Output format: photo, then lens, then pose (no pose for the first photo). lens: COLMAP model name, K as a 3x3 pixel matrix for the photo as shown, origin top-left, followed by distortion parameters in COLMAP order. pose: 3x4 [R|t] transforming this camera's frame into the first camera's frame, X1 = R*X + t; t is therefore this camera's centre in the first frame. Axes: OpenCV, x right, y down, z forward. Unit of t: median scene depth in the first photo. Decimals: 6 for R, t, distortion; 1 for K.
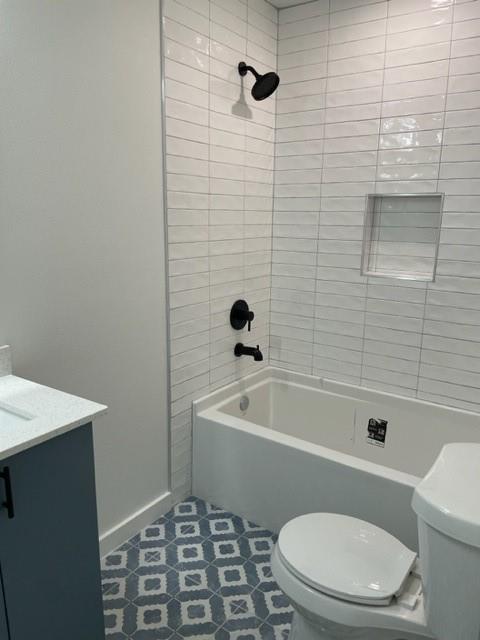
lens RADIAL K [[480.5, 0, 240.0], [0, 480.5, 320.0], [0, 0, 1]] dist [0.110854, -0.143684]
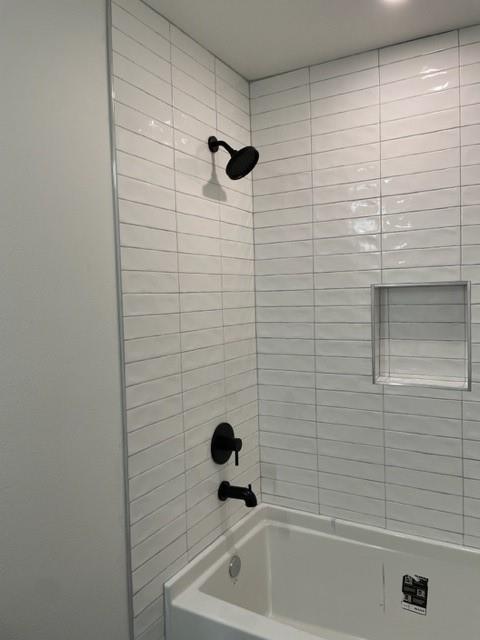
lens RADIAL K [[480.5, 0, 240.0], [0, 480.5, 320.0], [0, 0, 1]] dist [0.110854, -0.143684]
pose [[0.995470, -0.045764, 0.083334, -0.029221], [0.058858, 0.985005, -0.162174, -0.078878], [-0.074662, 0.166344, 0.983237, 0.221284]]
